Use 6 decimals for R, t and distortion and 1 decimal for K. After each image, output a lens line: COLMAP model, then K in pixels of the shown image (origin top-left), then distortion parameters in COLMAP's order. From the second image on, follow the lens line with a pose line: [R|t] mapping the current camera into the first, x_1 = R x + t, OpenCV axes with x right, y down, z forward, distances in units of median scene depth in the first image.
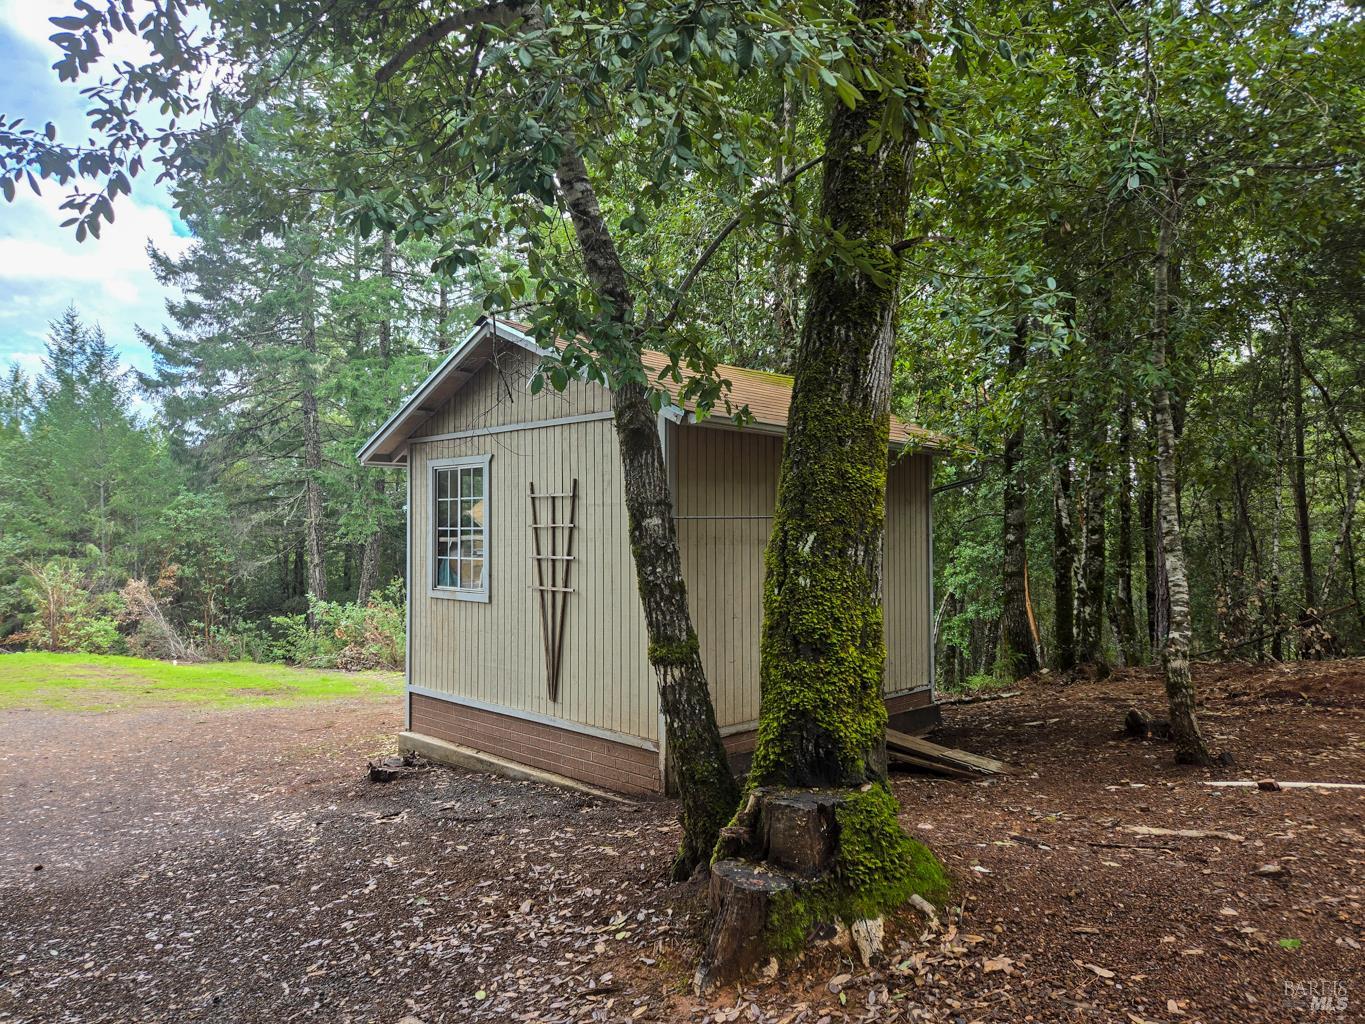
lens RADIAL K [[908.2, 0, 683.8], [0, 908.2, 510.6], [0, 0, 1]] dist [0.073053, -0.057358]
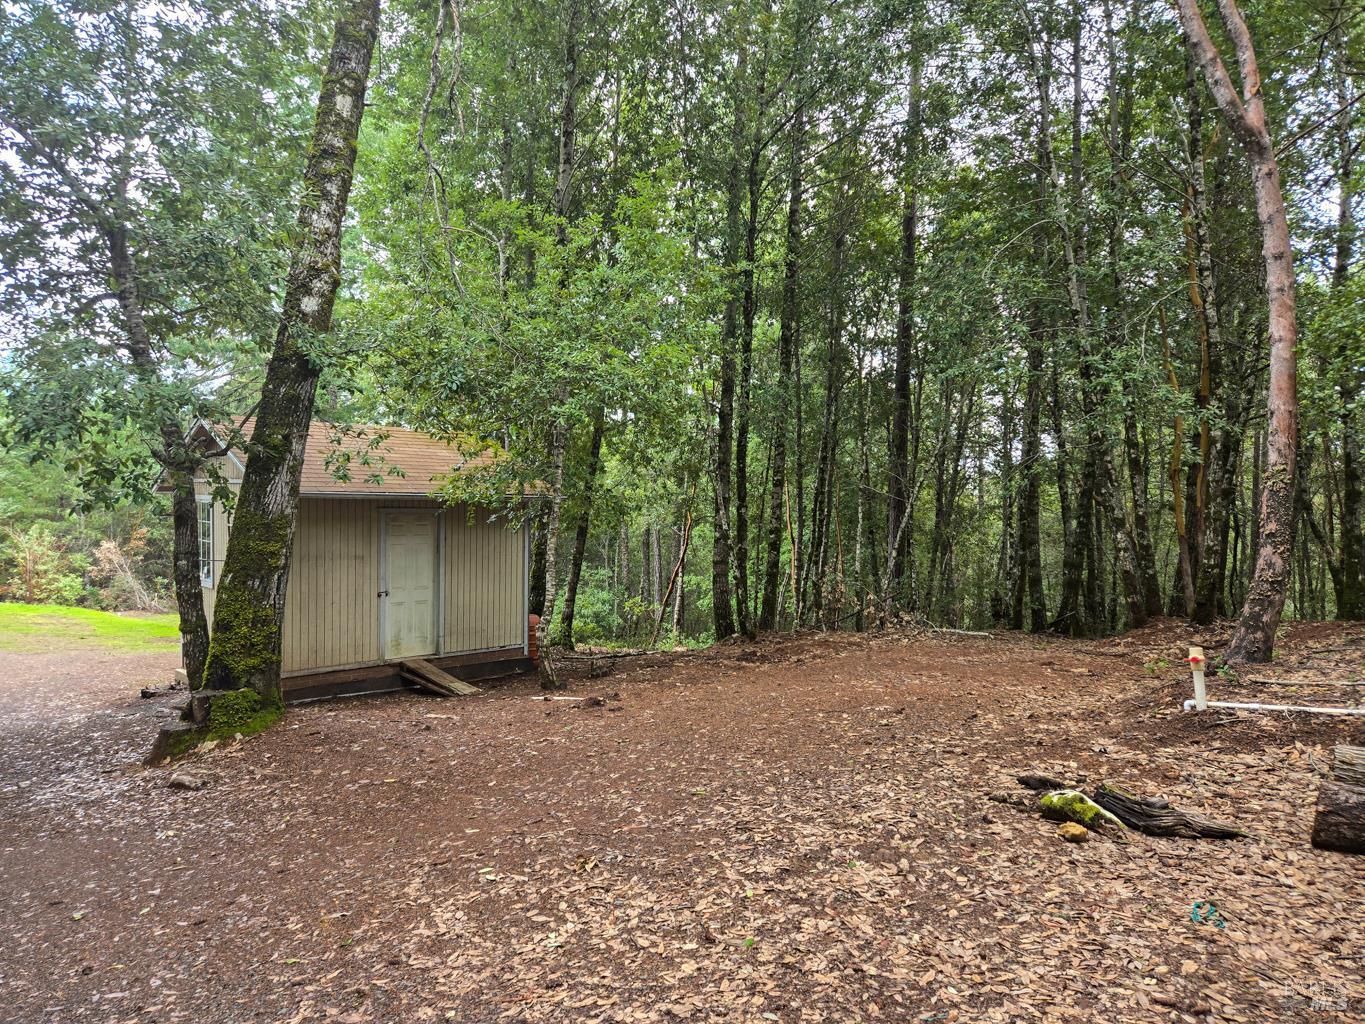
lens RADIAL K [[908.2, 0, 681.6], [0, 908.2, 515.1], [0, 0, 1]] dist [0.073053, -0.057358]
pose [[0.999541, 0.018263, -0.024169, 0.189162], [-0.017007, 0.998545, 0.051176, -0.036526], [0.025068, -0.050741, 0.998397, -0.170765]]
